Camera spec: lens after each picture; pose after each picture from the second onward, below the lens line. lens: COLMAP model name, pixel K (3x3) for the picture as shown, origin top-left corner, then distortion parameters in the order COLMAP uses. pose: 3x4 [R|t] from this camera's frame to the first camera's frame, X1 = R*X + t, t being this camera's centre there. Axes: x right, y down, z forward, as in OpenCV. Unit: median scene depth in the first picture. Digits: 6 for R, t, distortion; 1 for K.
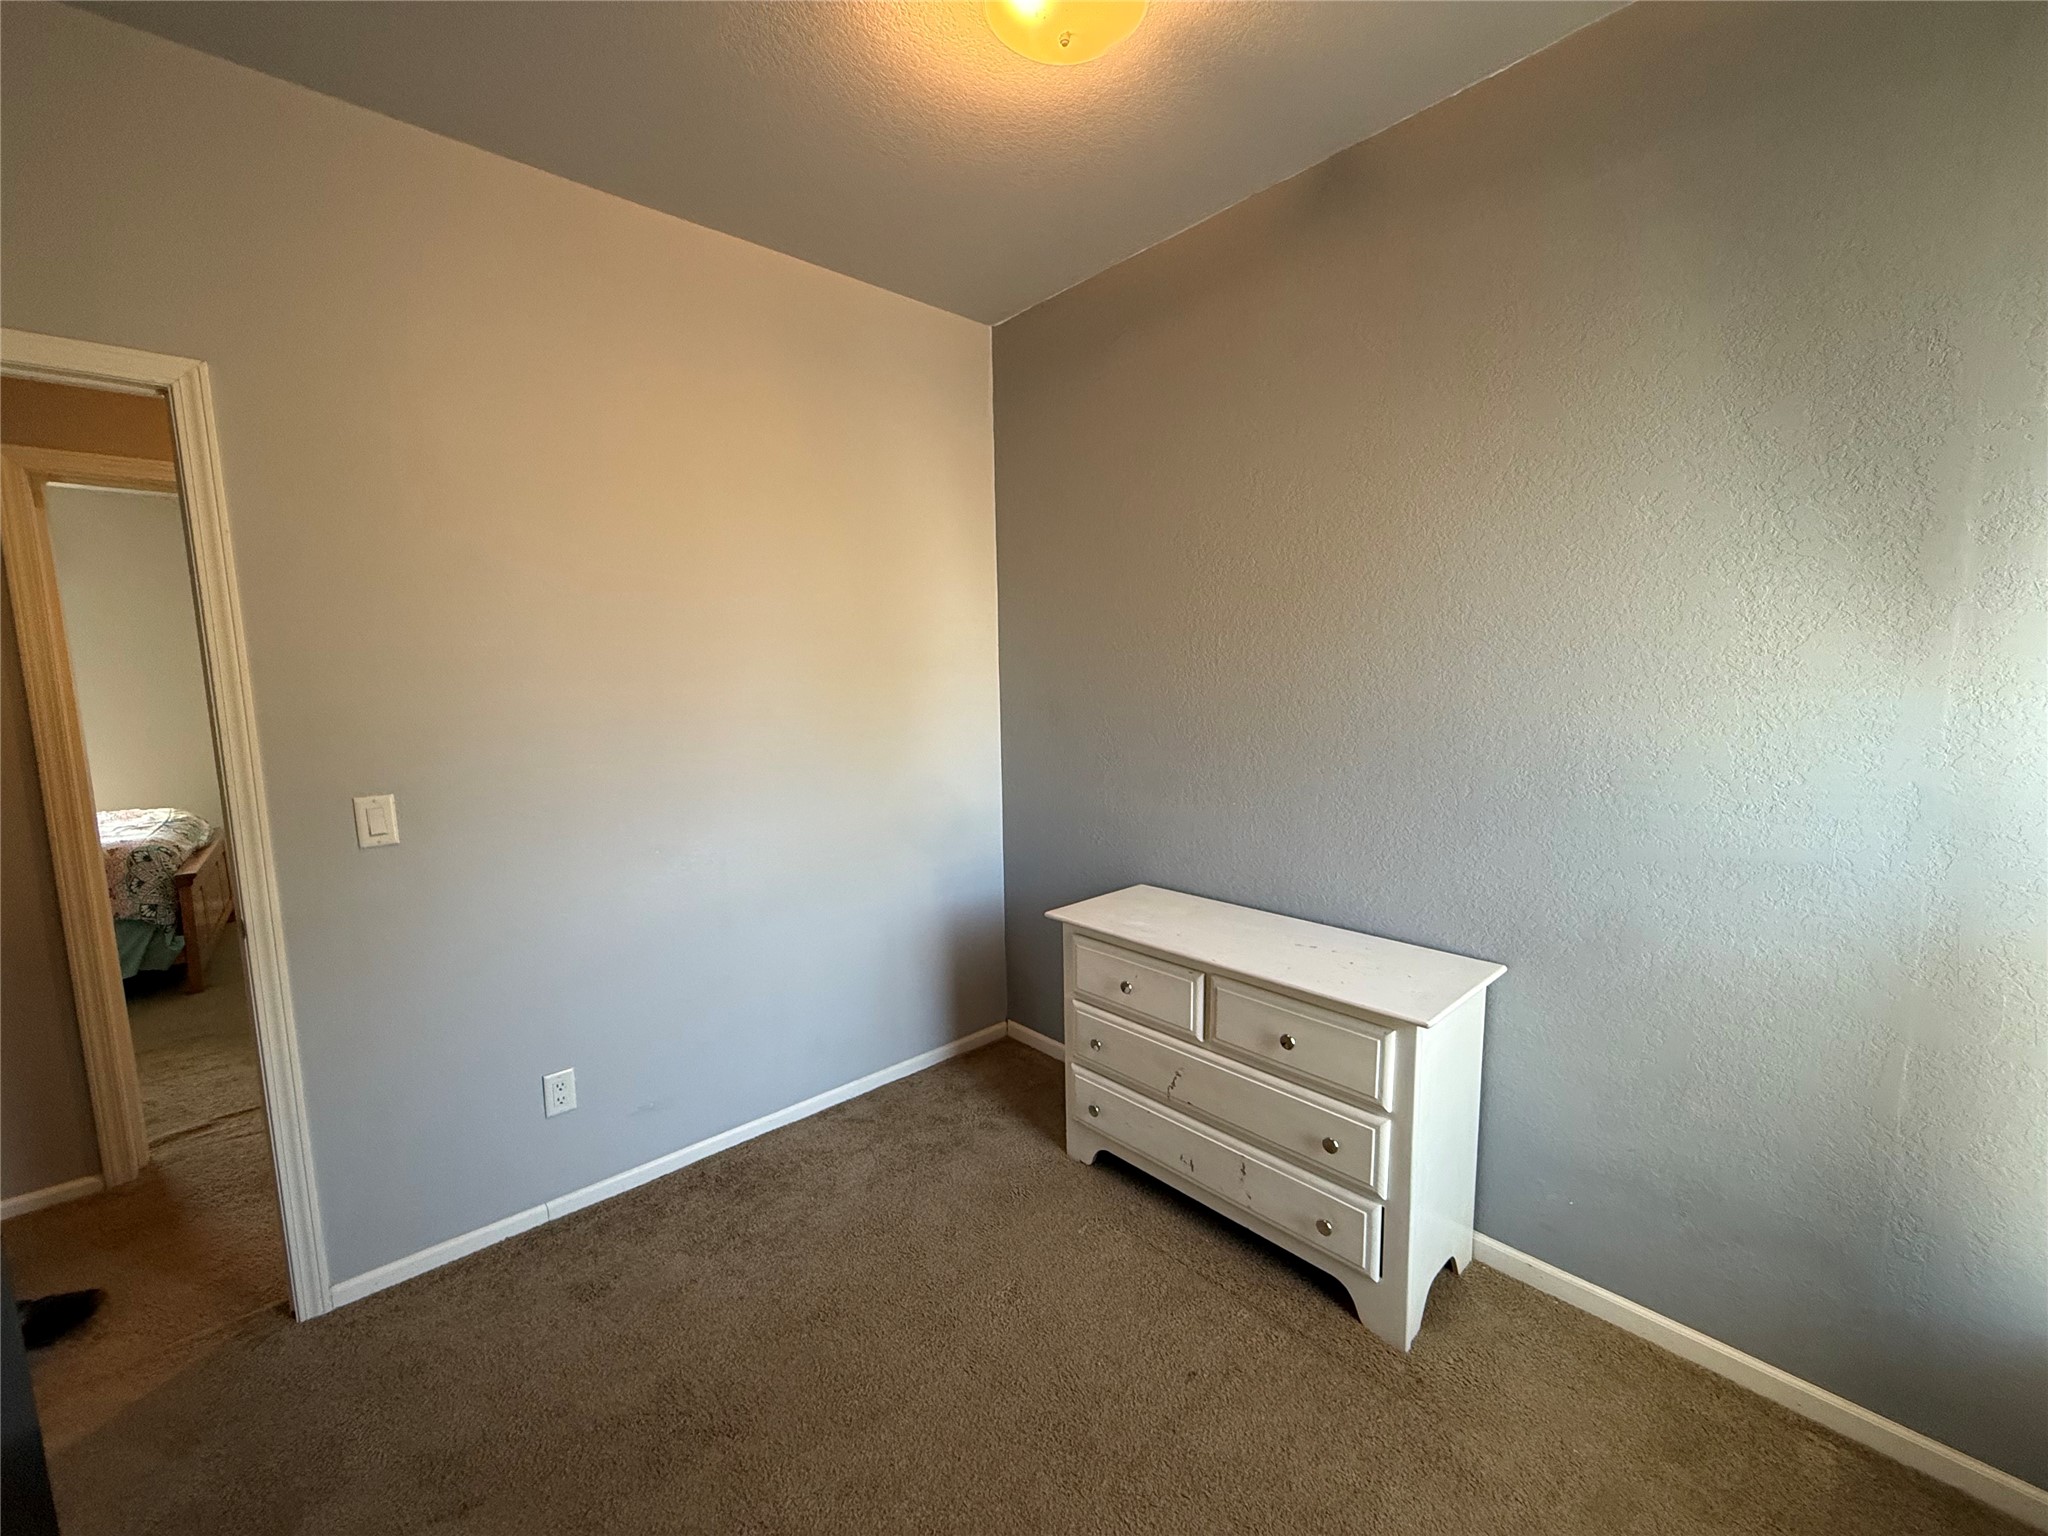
lens RADIAL K [[815.4, 0, 1025.5], [0, 815.4, 772.2], [0, 0, 1]] dist [-0.000150, 0.000052]
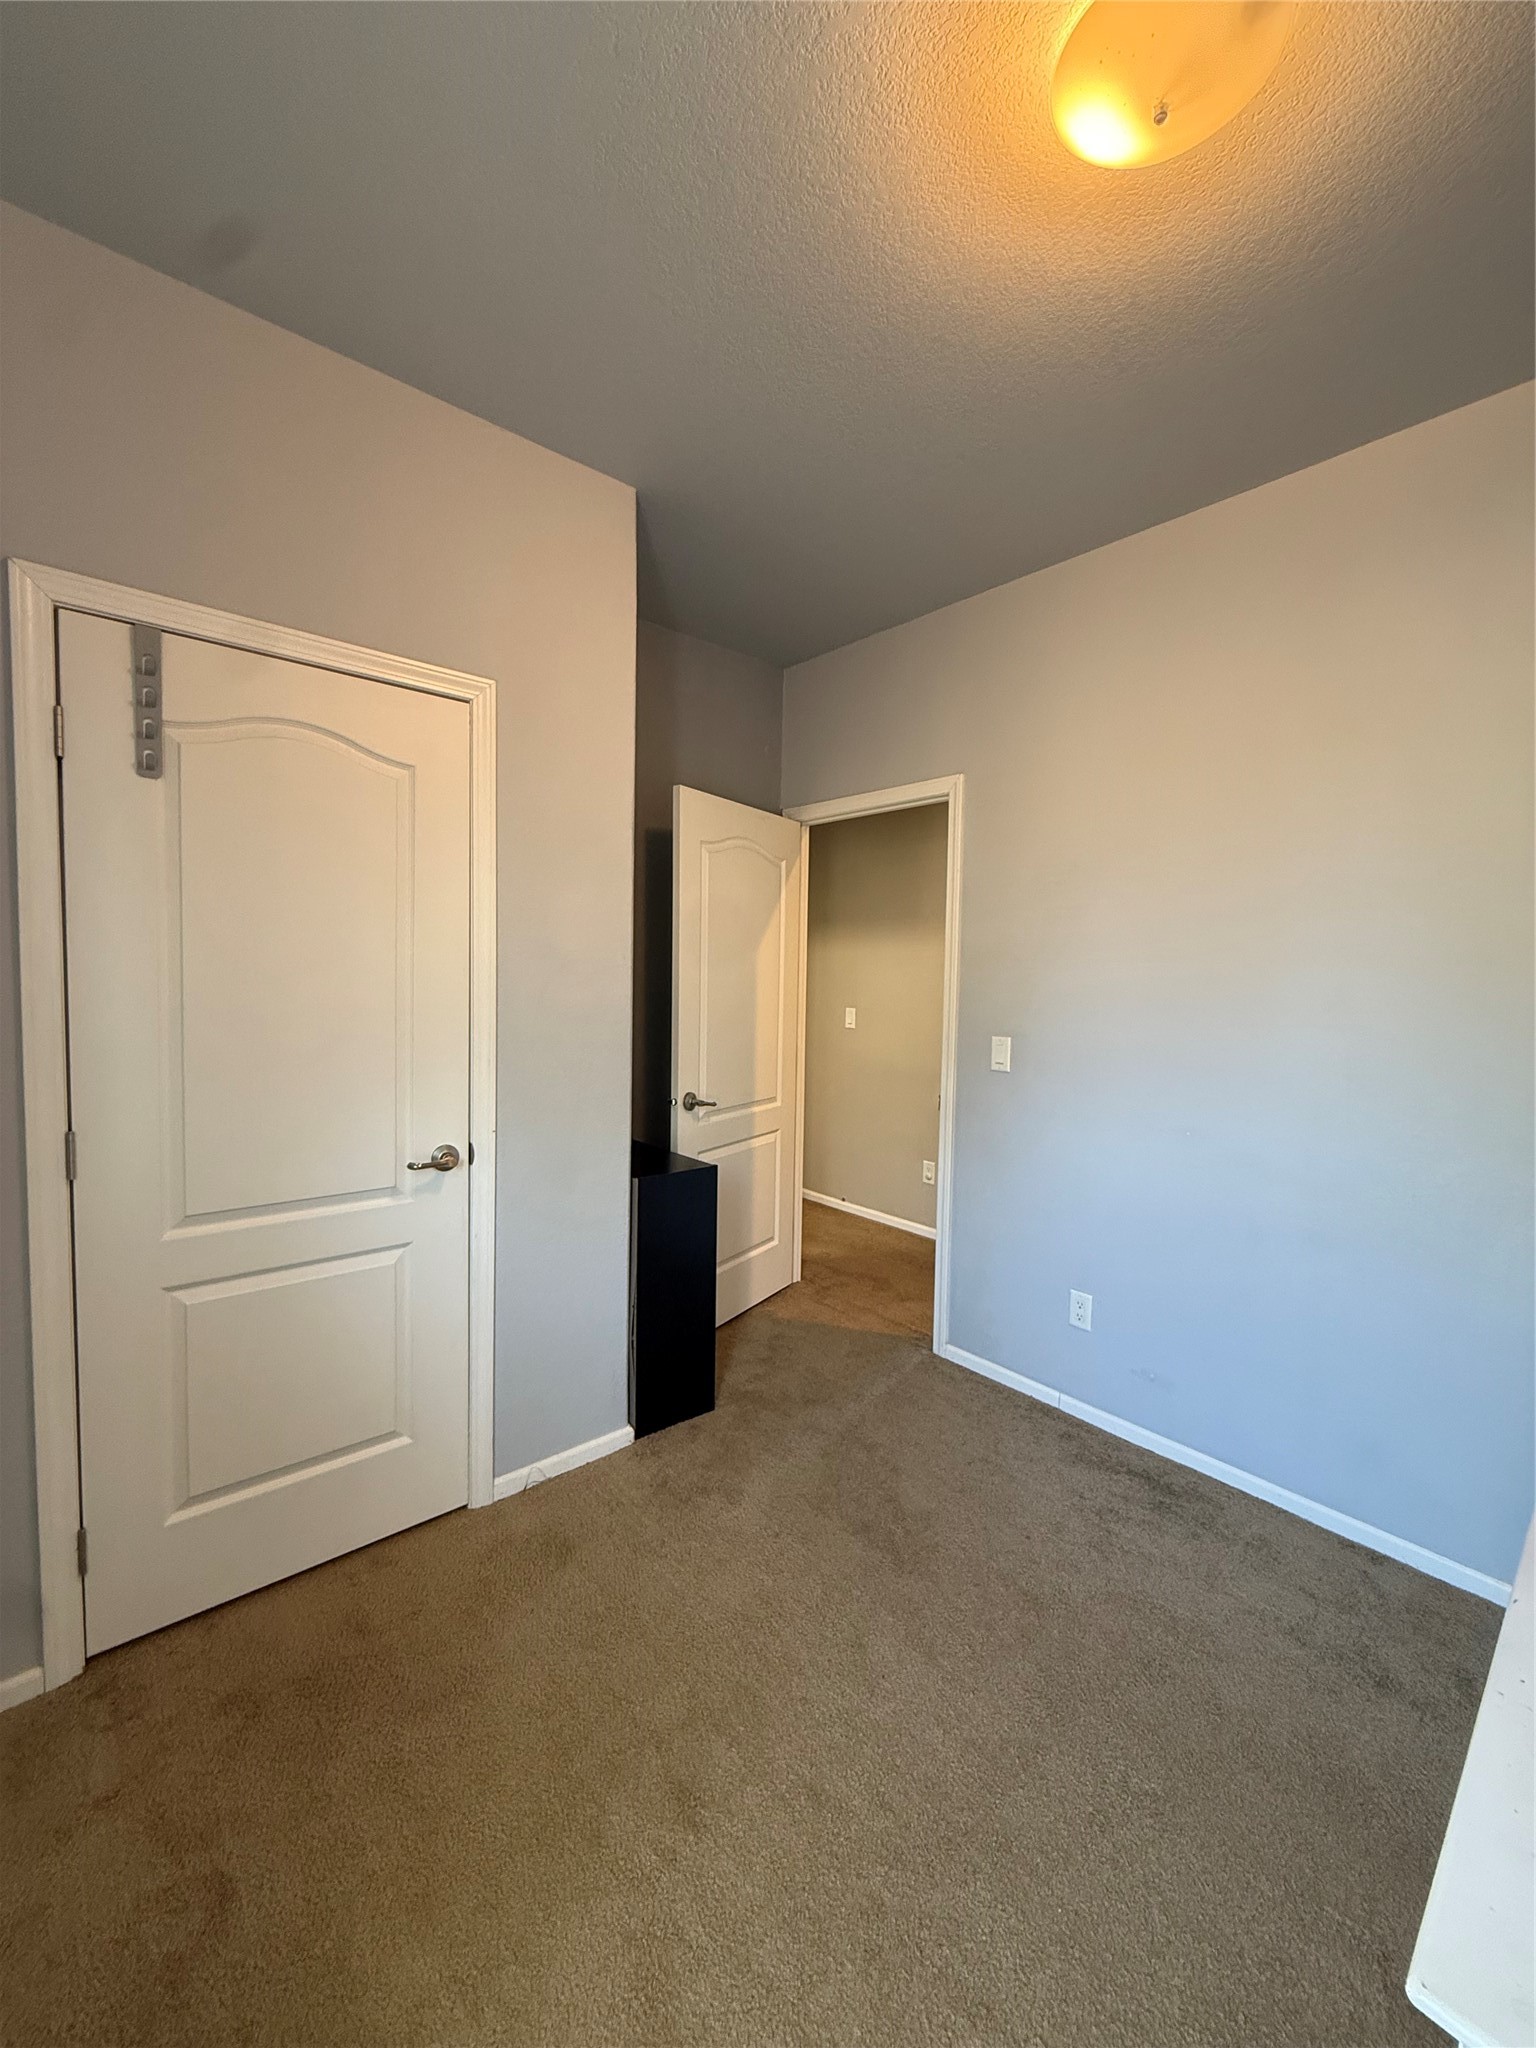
lens RADIAL K [[815.4, 0, 770.7], [0, 815.4, 1035.8], [0, 0, 1]] dist [-0.000150, 0.000052]
pose [[-0.025785, 0.088126, -0.995776, 0.582036], [-0.140849, 0.985850, 0.090895, -0.041438], [0.989695, 0.142598, -0.013008, 0.522680]]
